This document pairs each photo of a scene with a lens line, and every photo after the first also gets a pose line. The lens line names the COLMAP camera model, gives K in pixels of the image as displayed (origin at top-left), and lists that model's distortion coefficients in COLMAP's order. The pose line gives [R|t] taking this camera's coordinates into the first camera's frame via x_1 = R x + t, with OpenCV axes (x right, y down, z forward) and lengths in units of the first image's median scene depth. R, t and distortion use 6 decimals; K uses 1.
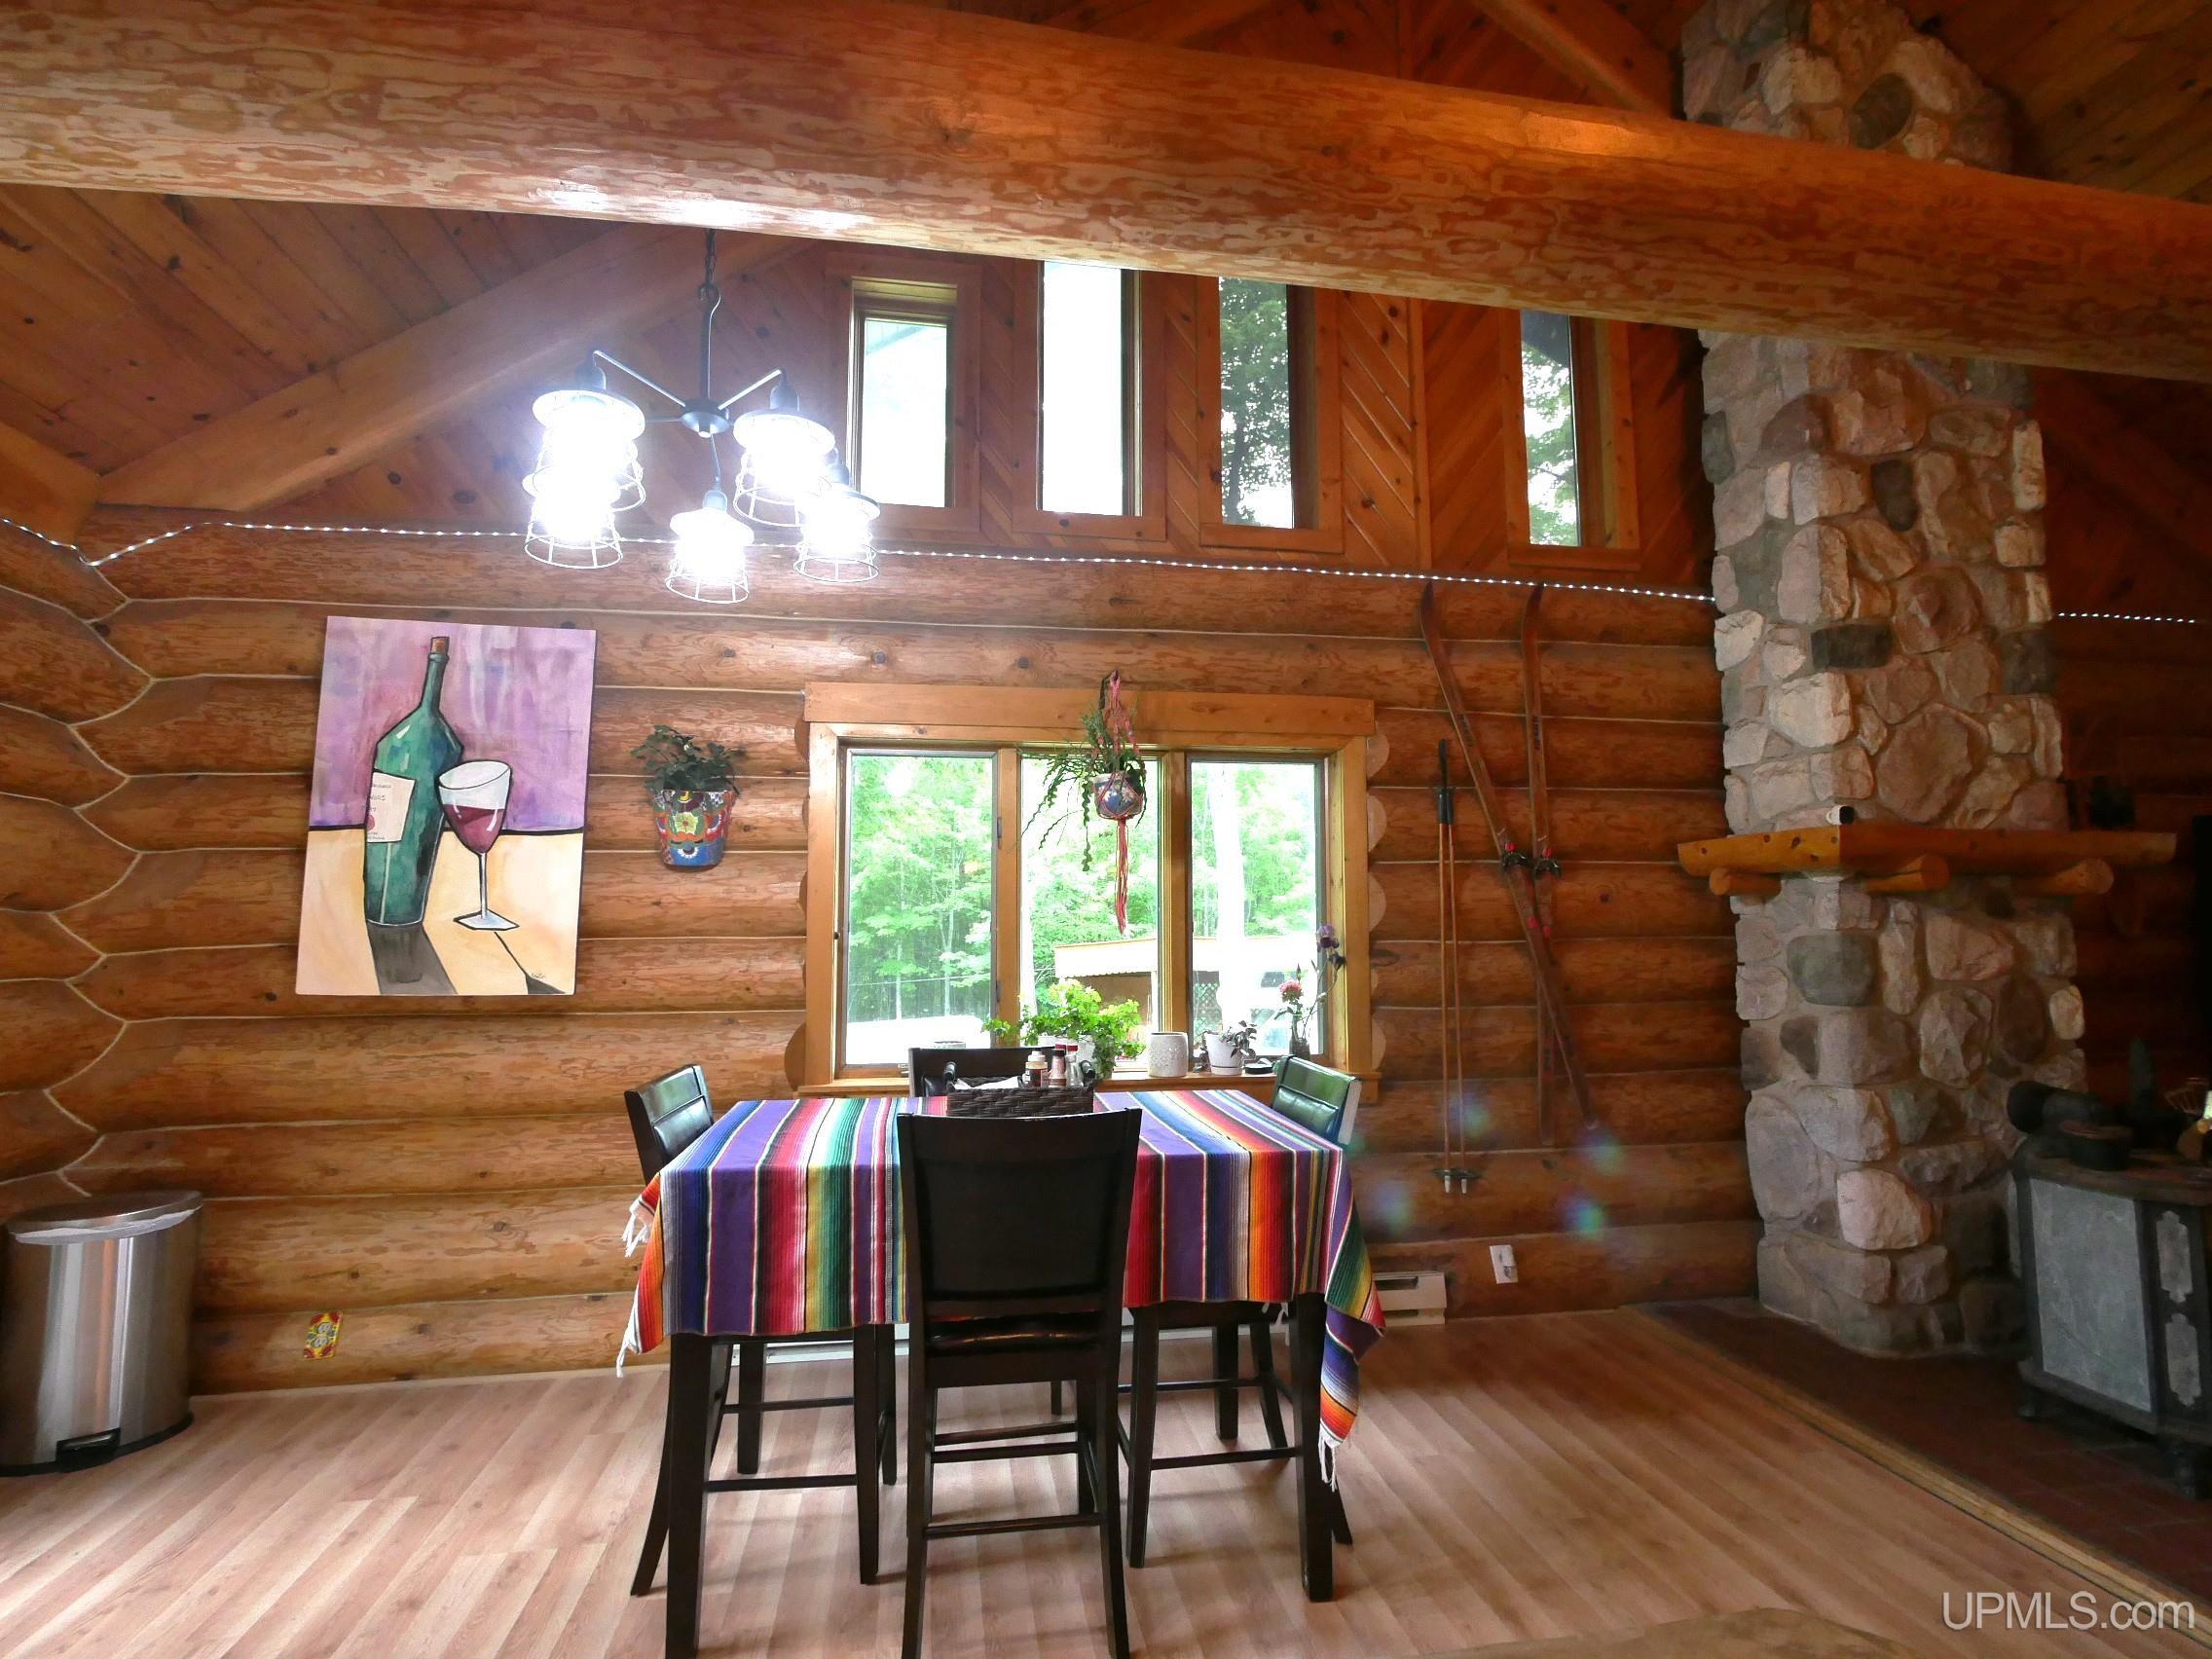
lens RADIAL K [[1056.2, 0, 1094.8], [0, 1056.2, 827.6], [0, 0, 1]] dist [0.001257, 0.000045]
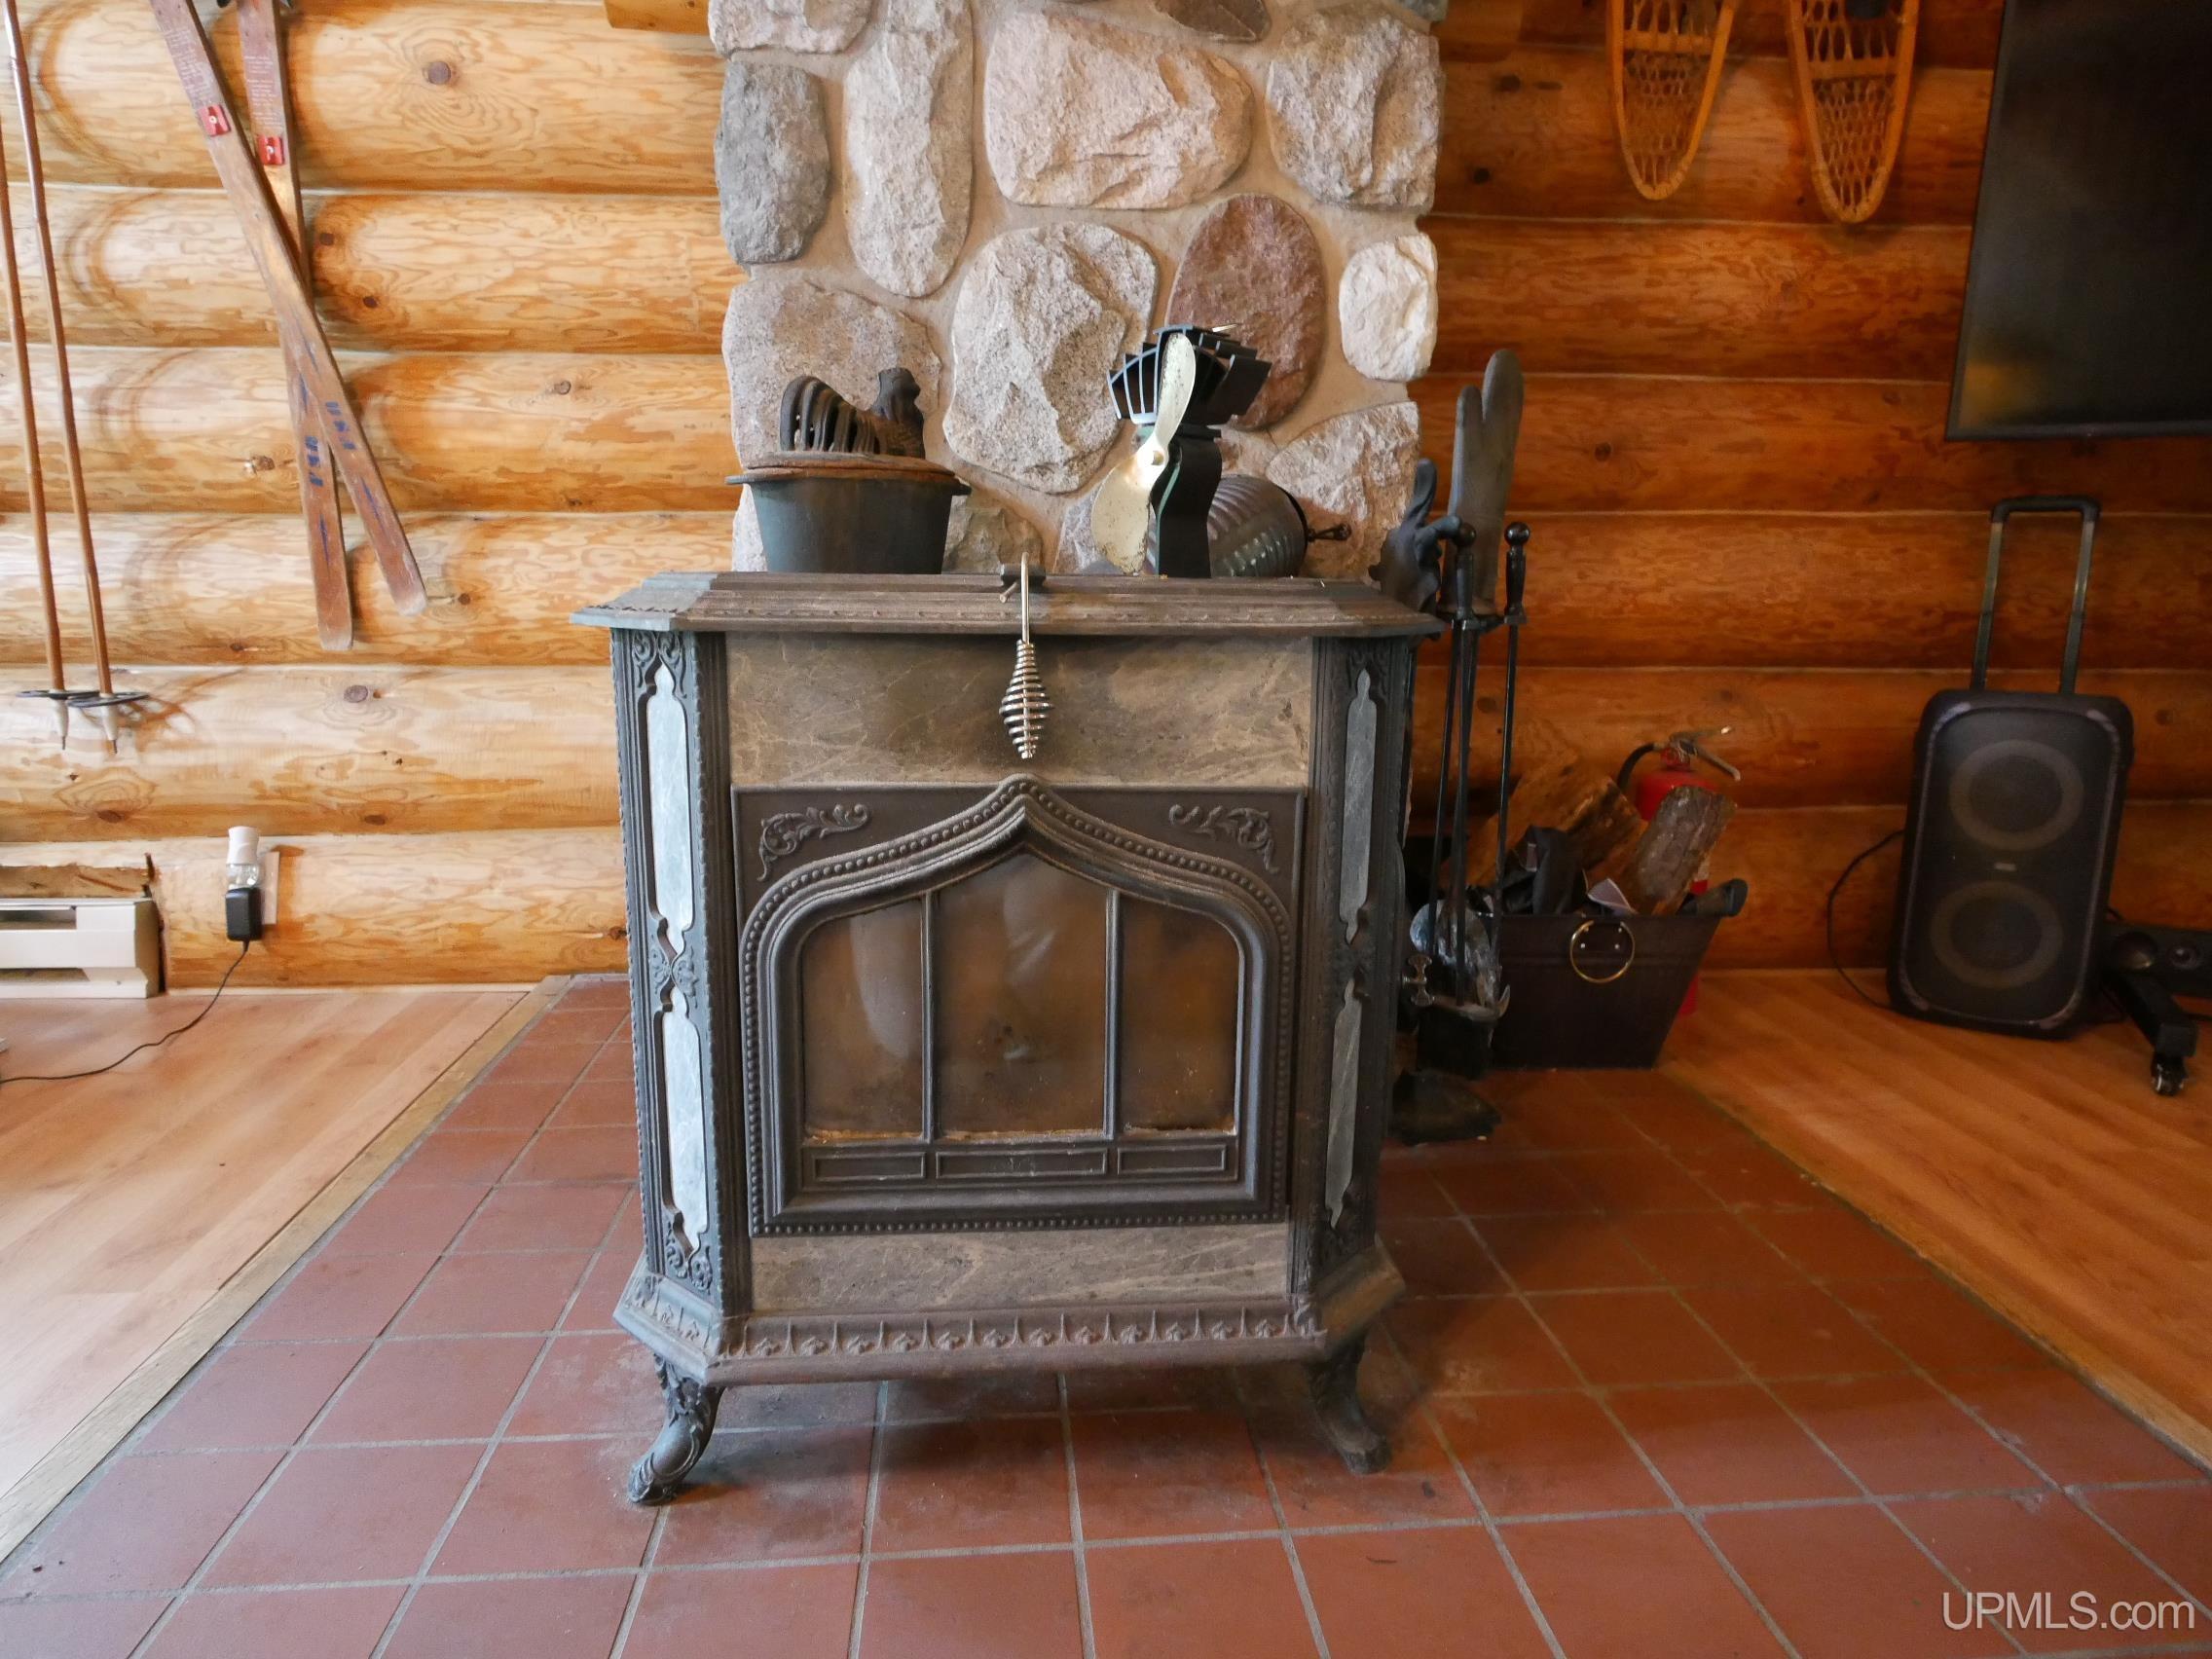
lens RADIAL K [[1299.0, 0, 1098.3], [0, 1299.0, 829.3], [0, 0, 1]] dist [-0.001671, -0.000159]
pose [[0.997438, 0.021244, -0.068316, 0.863351], [-0.000382, 0.956460, 0.291862, 0.223214], [0.071542, -0.291088, 0.954018, 0.488478]]
